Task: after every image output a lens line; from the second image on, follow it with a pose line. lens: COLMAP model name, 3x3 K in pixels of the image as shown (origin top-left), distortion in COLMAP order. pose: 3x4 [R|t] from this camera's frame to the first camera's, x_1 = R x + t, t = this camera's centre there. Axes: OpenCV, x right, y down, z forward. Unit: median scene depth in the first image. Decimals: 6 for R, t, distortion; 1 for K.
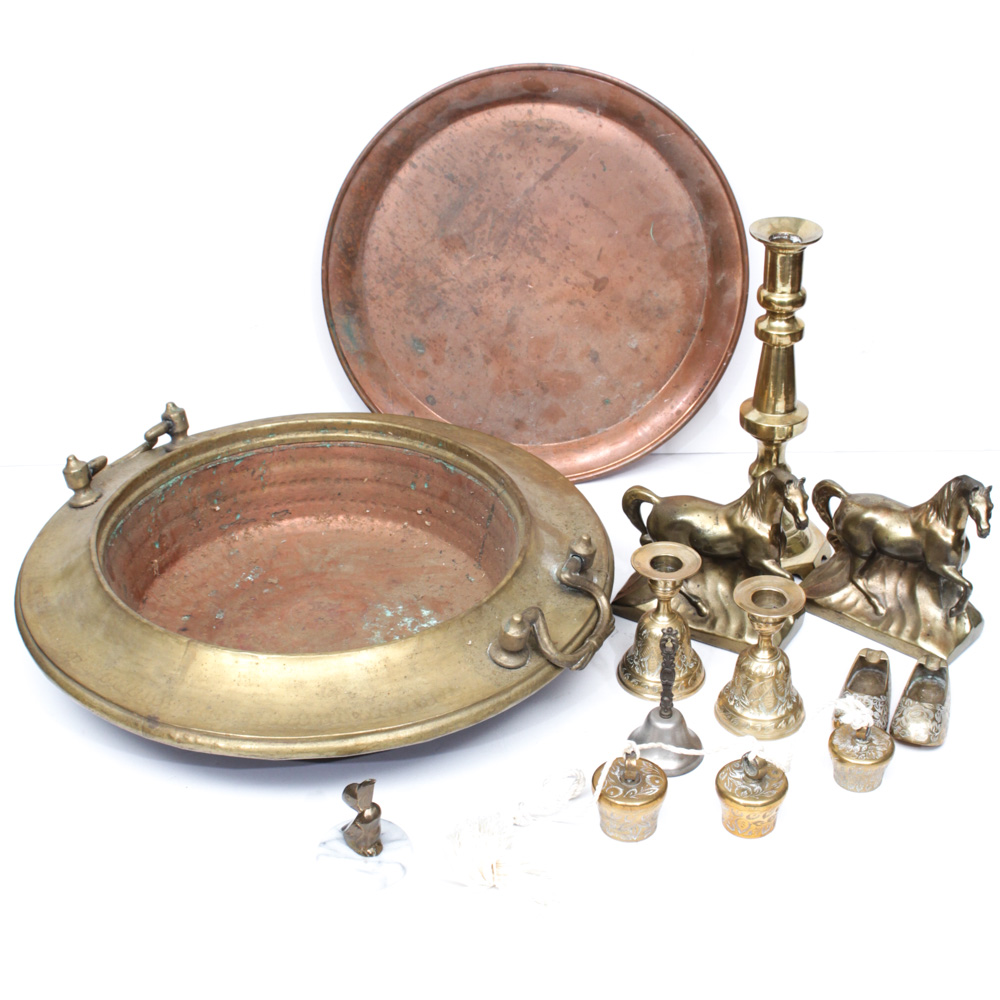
lens RADIAL K [[2007.5, 0, 499.5], [0, 2007.5, 500.5], [0, 0, 1]] dist [-0.040005, 0.000000]
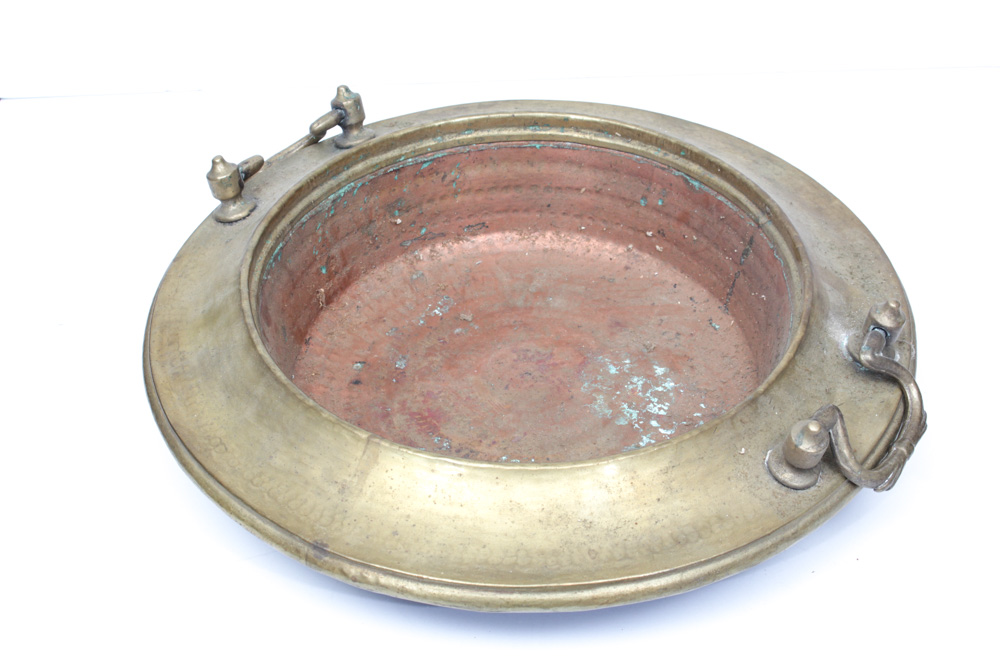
lens RADIAL K [[1695.5, 0, 499.7], [0, 1695.5, 332.1], [0, 0, 1]] dist [-0.025252, 0.000000]
pose [[0.997961, 0.040905, -0.049001, -0.068895], [-0.033183, 0.988255, 0.149170, -0.057902], [0.054527, -0.147240, 0.987597, 0.344007]]
